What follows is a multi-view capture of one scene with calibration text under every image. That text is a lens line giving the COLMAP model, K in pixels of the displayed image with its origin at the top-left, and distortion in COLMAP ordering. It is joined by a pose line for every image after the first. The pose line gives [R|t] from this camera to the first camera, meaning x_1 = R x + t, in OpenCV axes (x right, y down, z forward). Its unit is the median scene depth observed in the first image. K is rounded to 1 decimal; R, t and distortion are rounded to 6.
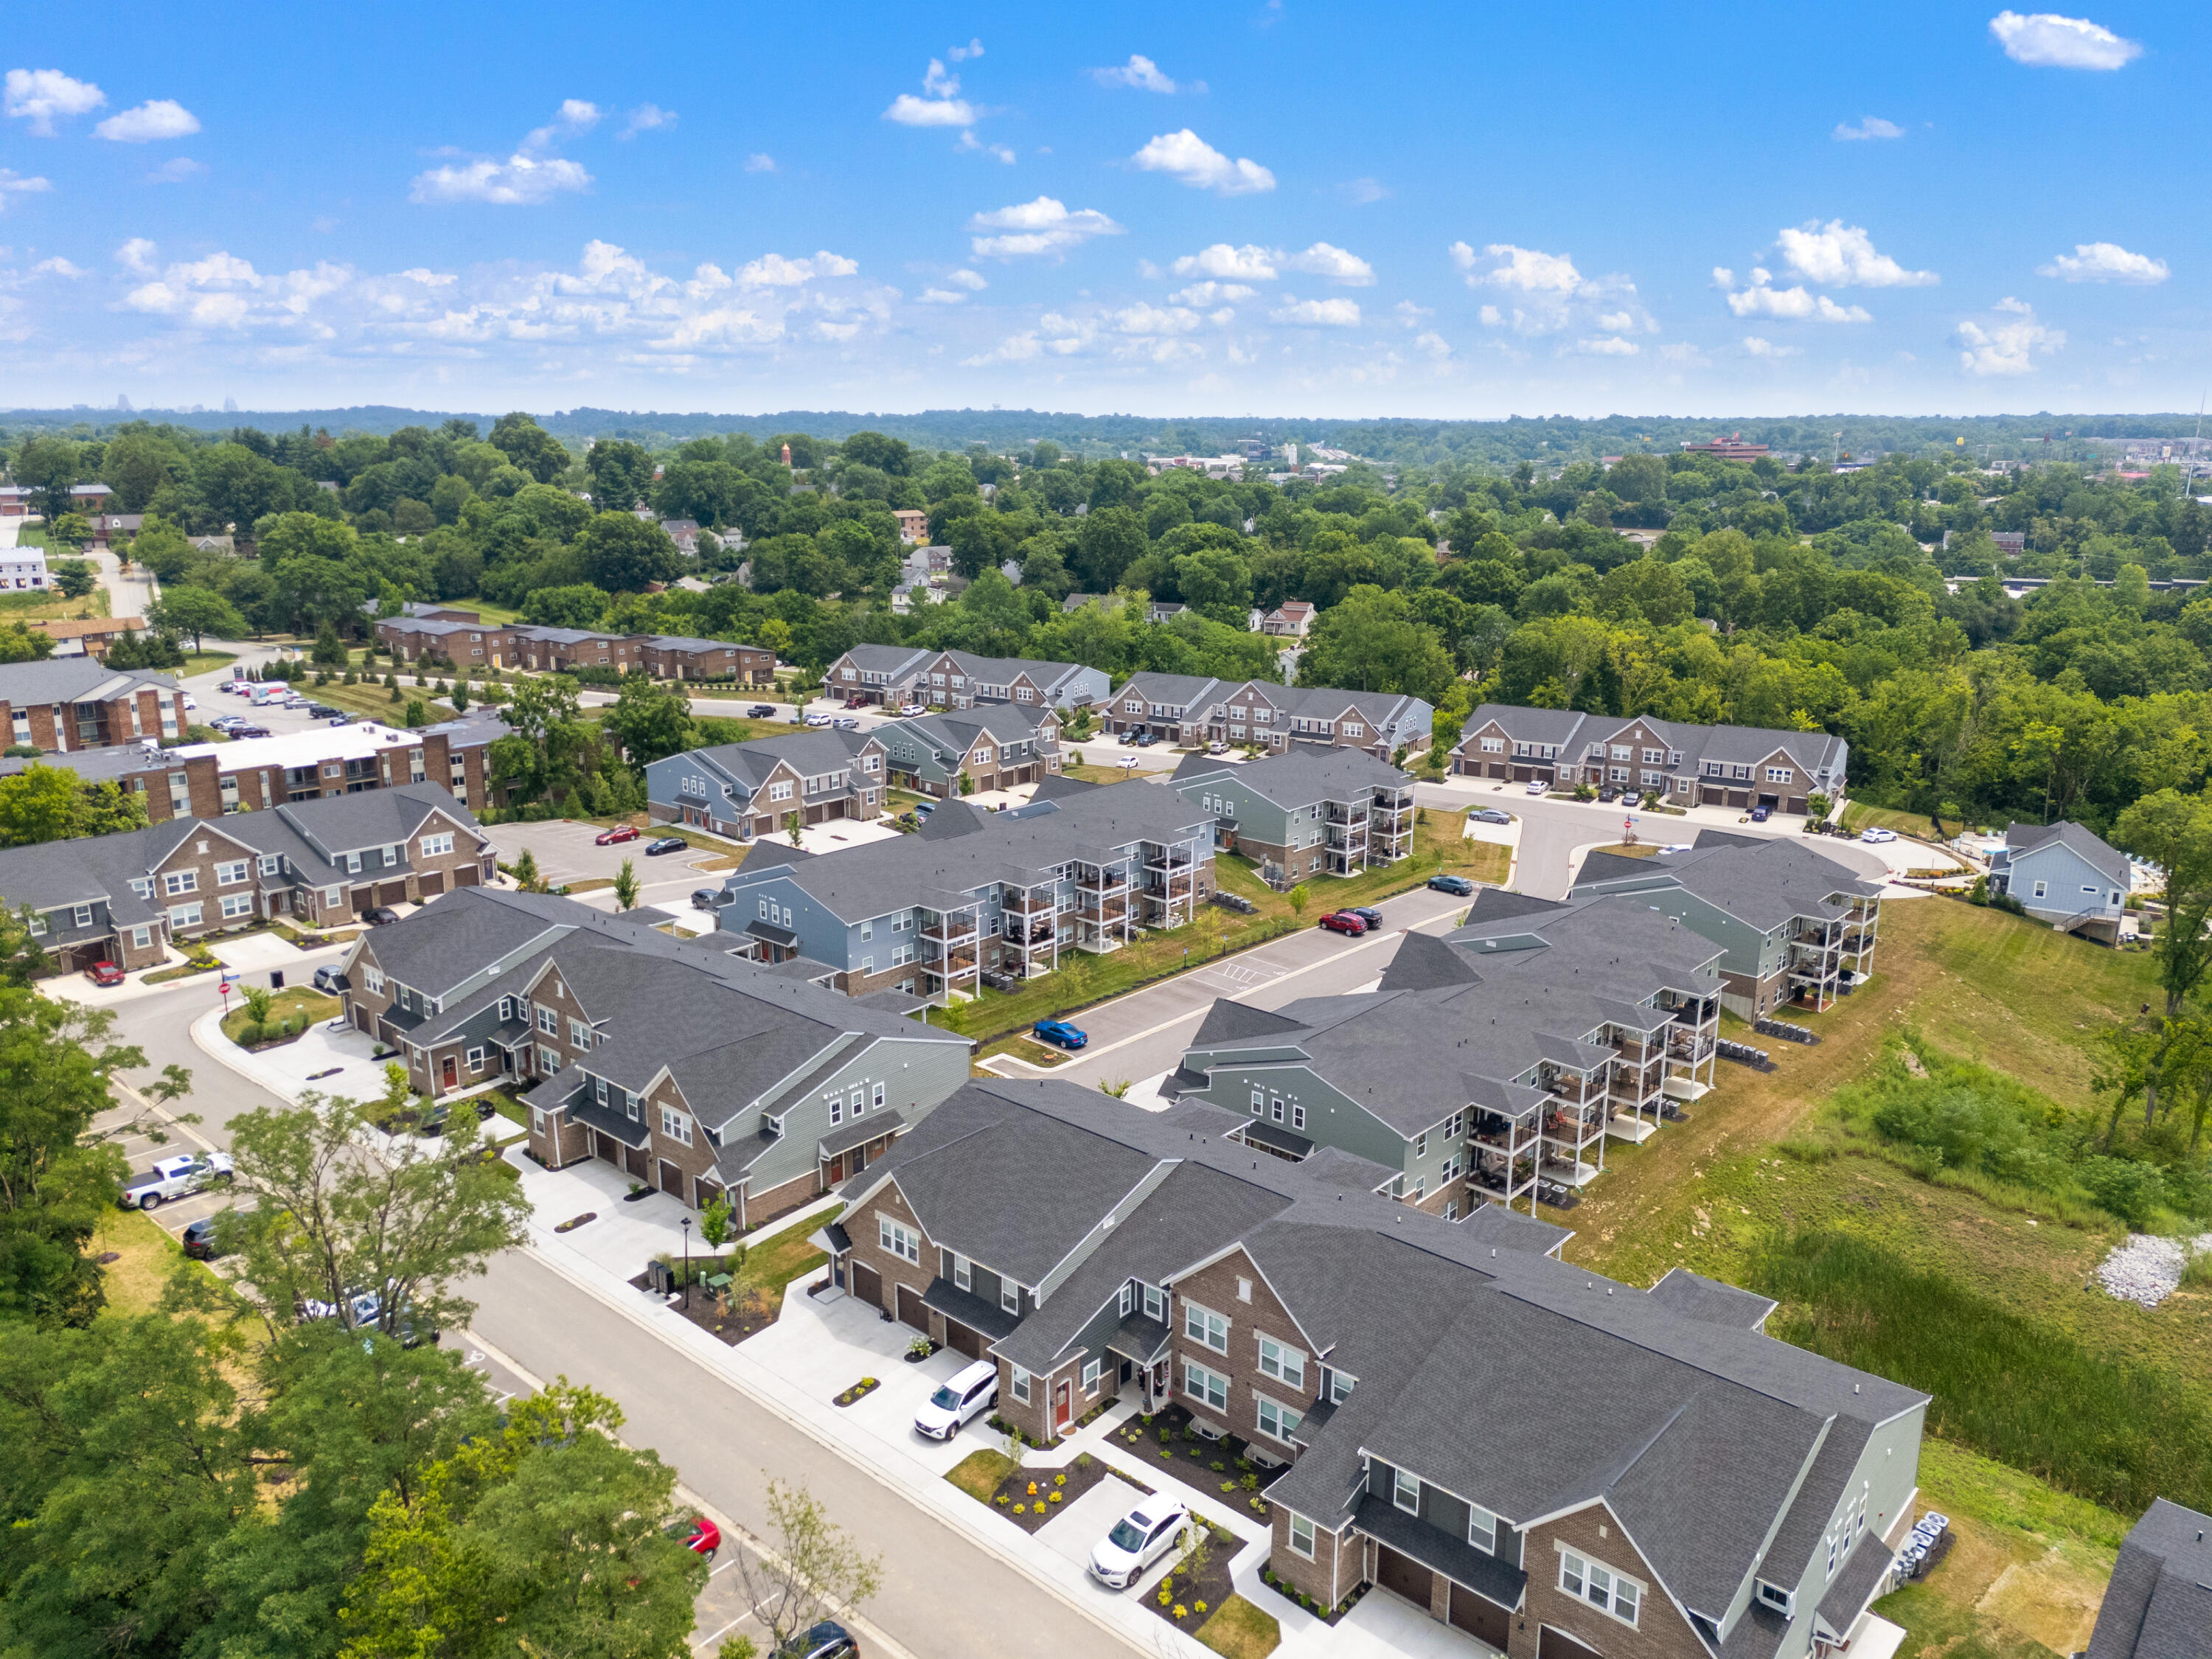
lens RADIAL K [[1641.1, 0, 1101.4], [0, 1641.1, 808.2], [0, 0, 1]] dist [0.052113, -0.032669]
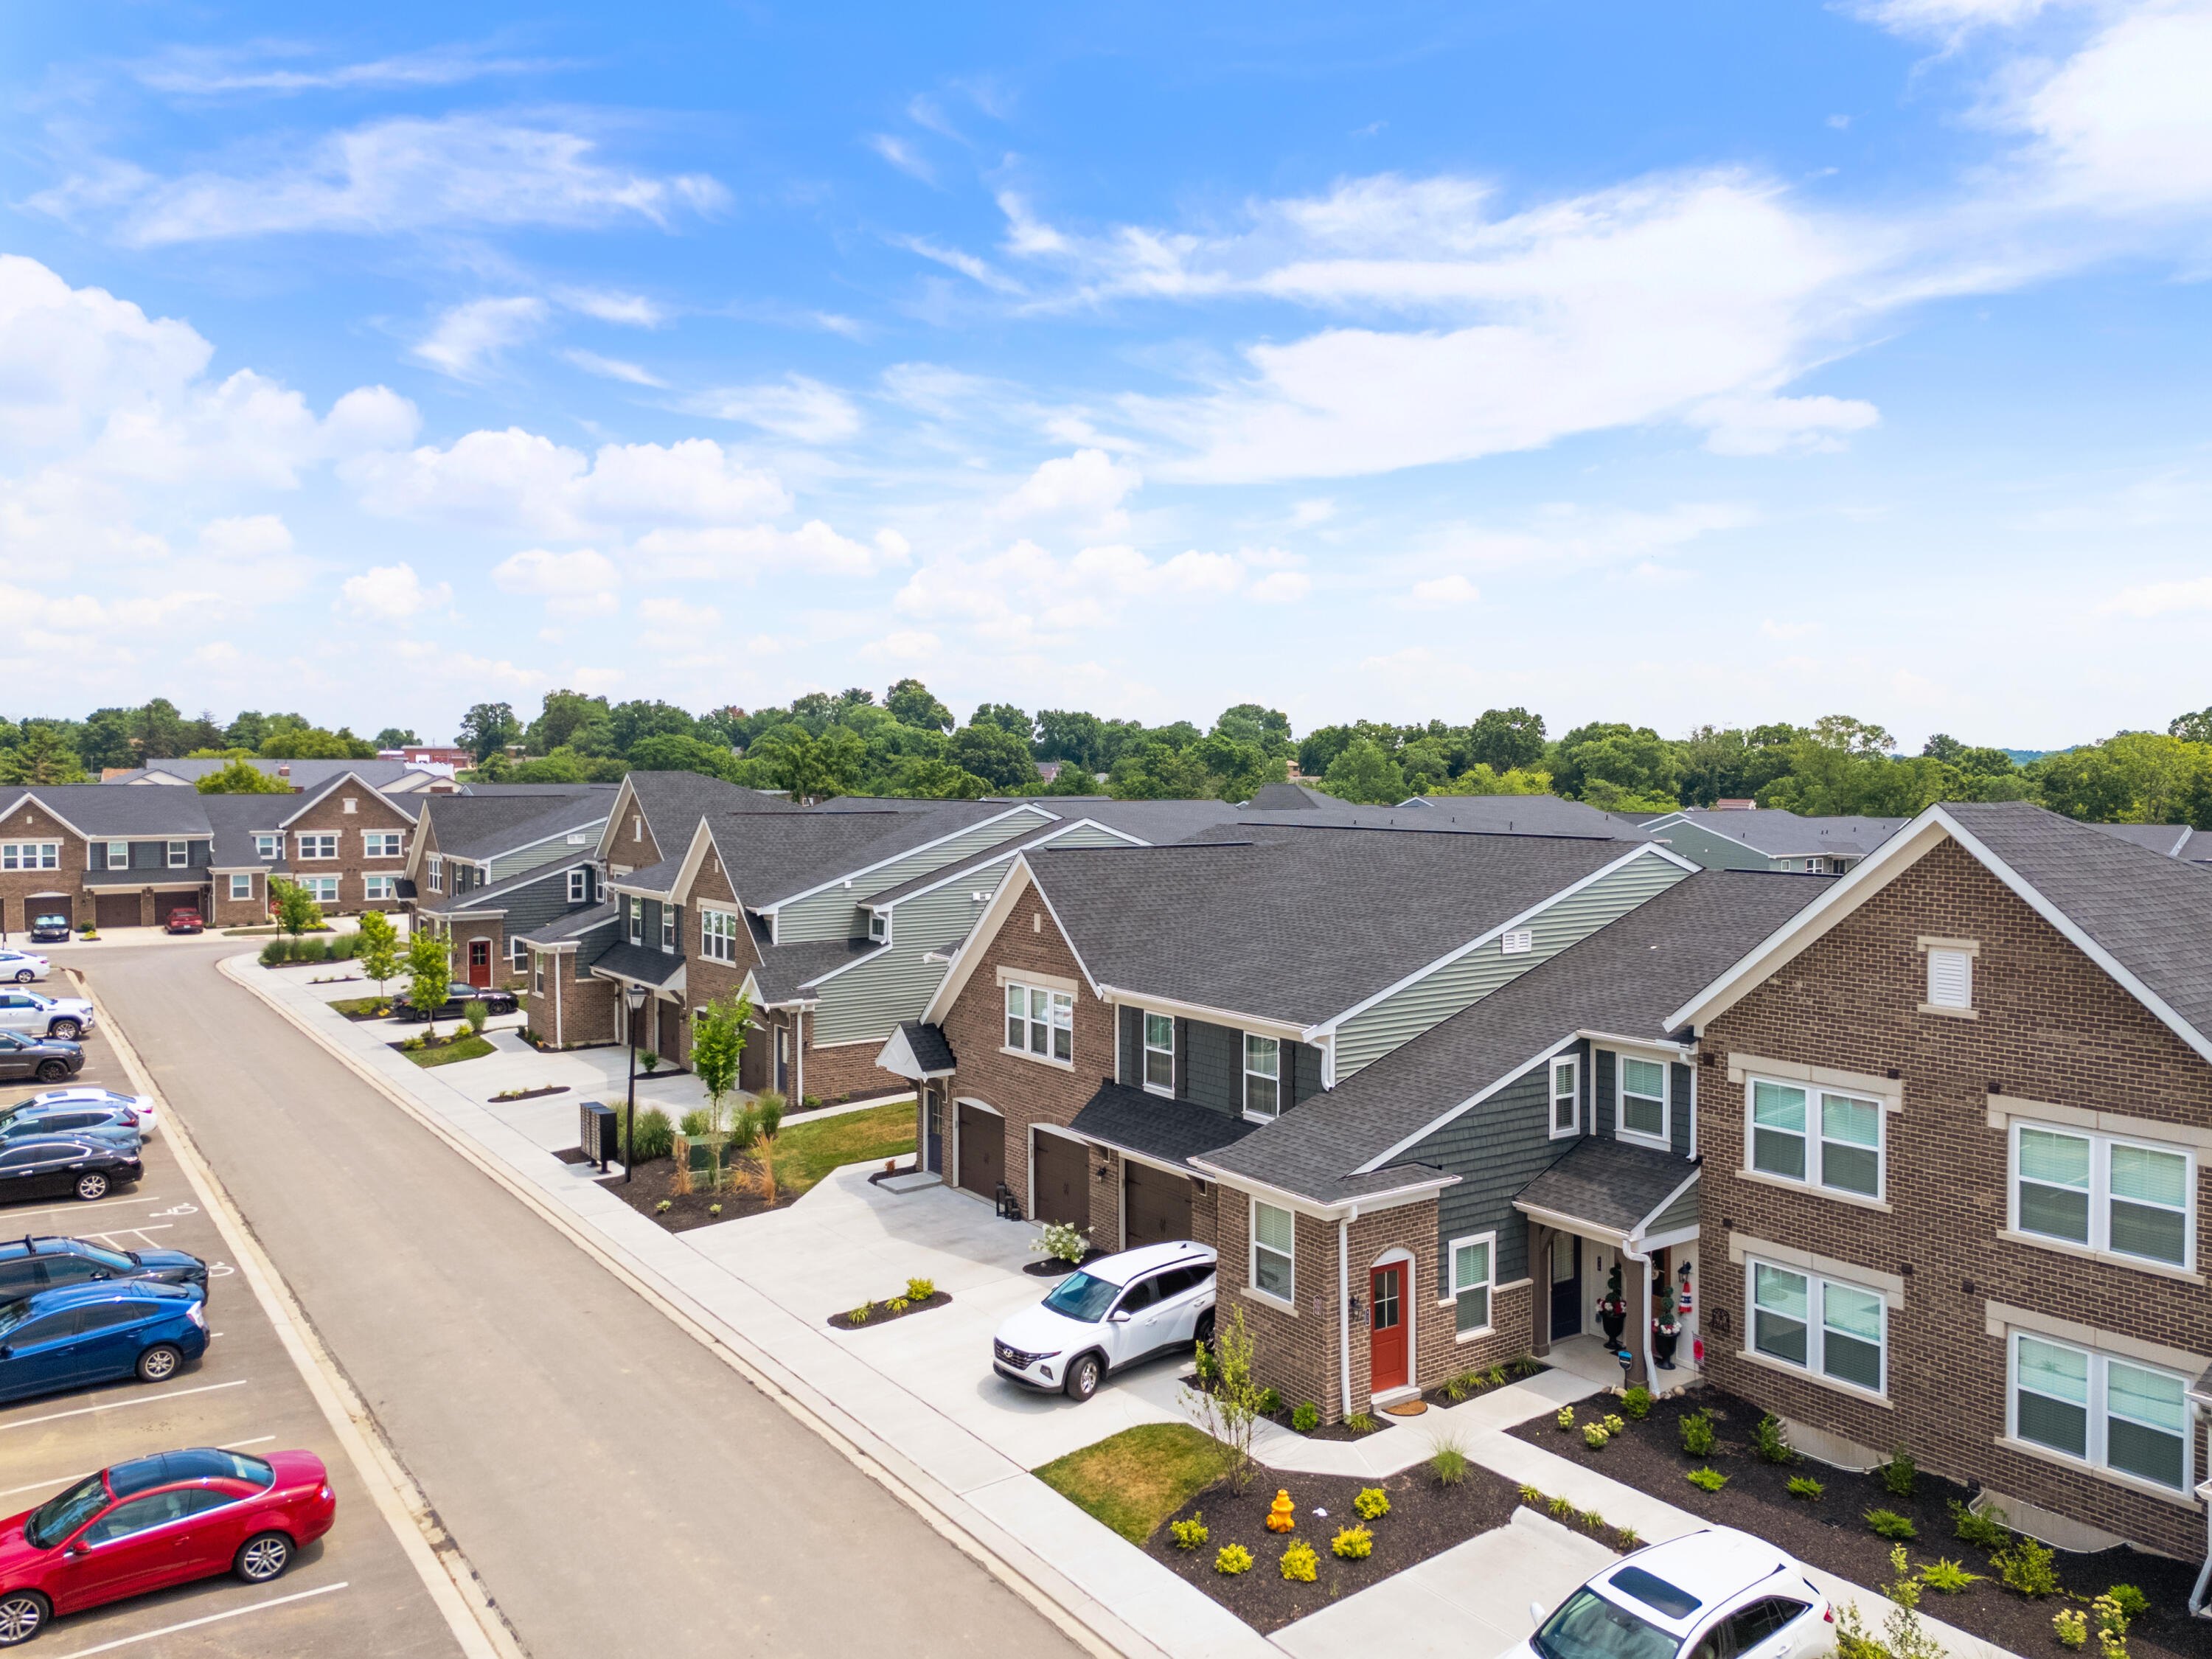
lens RADIAL K [[1641.1, 0, 1101.4], [0, 1641.1, 808.2], [0, 0, 1]] dist [0.052113, -0.032669]
pose [[0.972821, 0.002826, -0.231543, -0.001250], [-0.050413, 0.978526, -0.199865, 0.291342], [0.226006, 0.206106, 0.952072, 0.556083]]
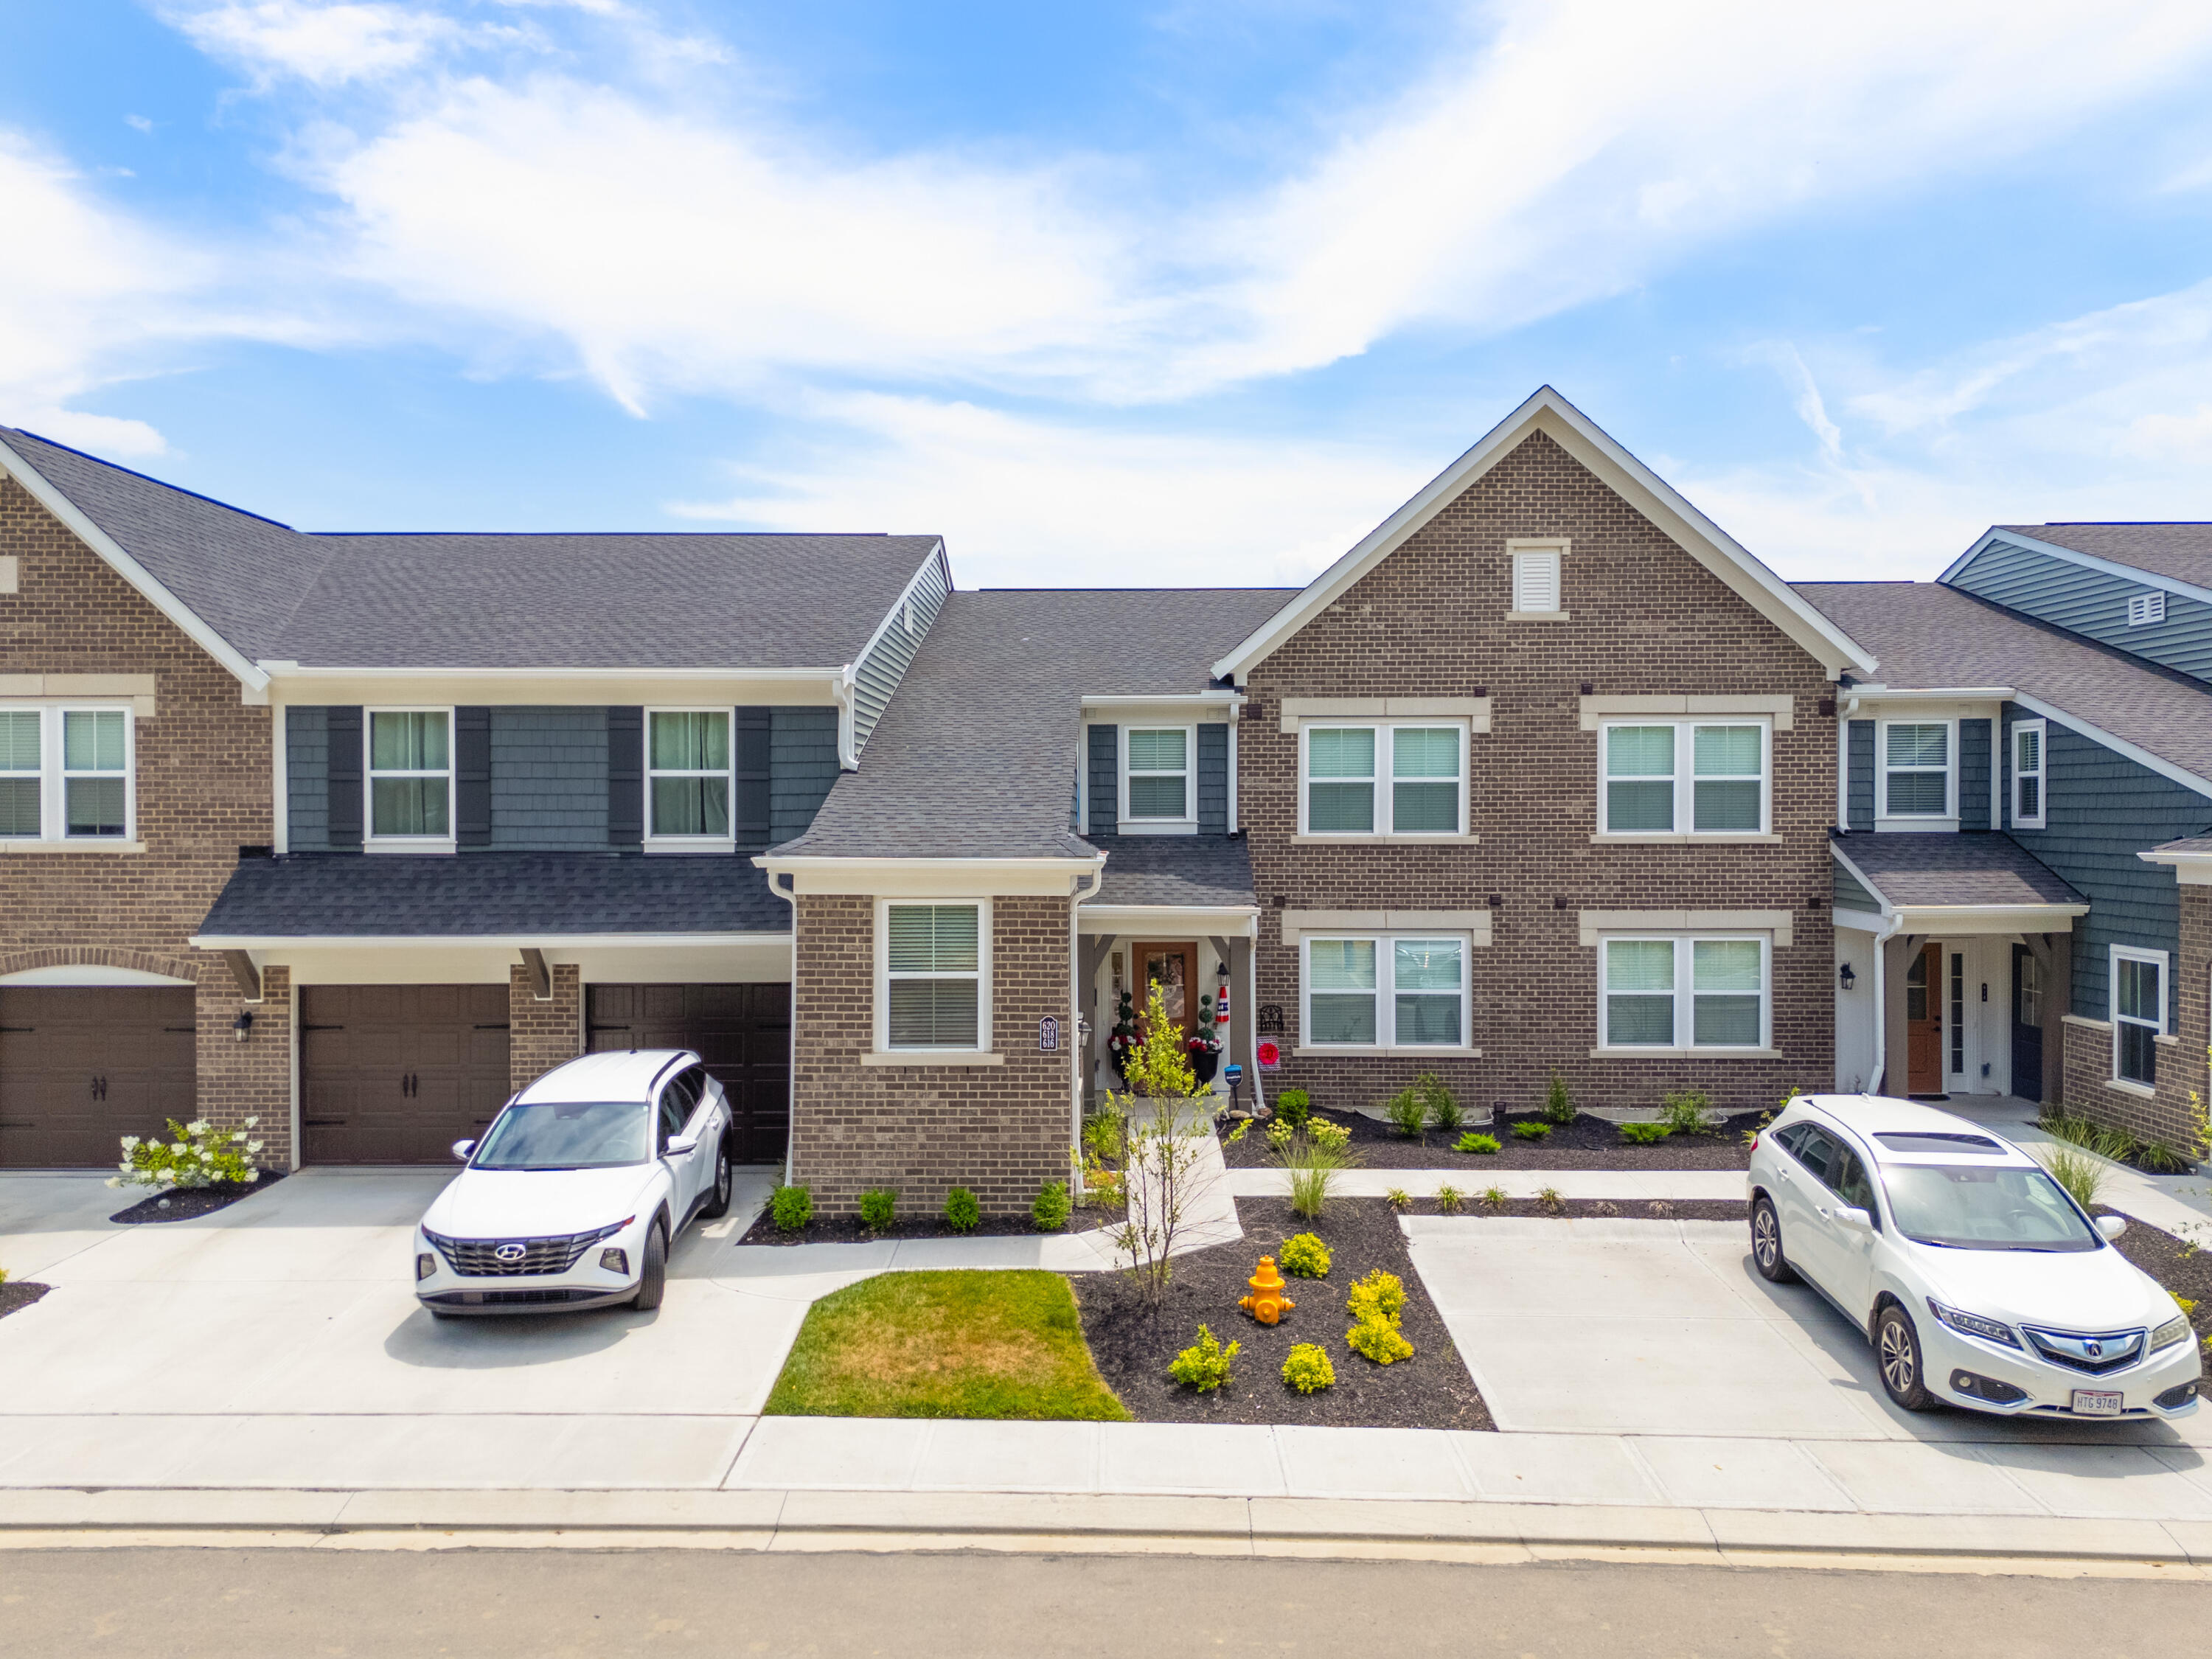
lens RADIAL K [[1630.6, 0, 1112.1], [0, 1630.6, 828.1], [0, 0, 1]] dist [0.110065, -0.097316]
pose [[0.758588, -0.012502, 0.651450, -0.155657], [0.156475, 0.974052, -0.163516, 0.328287], [-0.632503, 0.225977, 0.740861, 0.724138]]
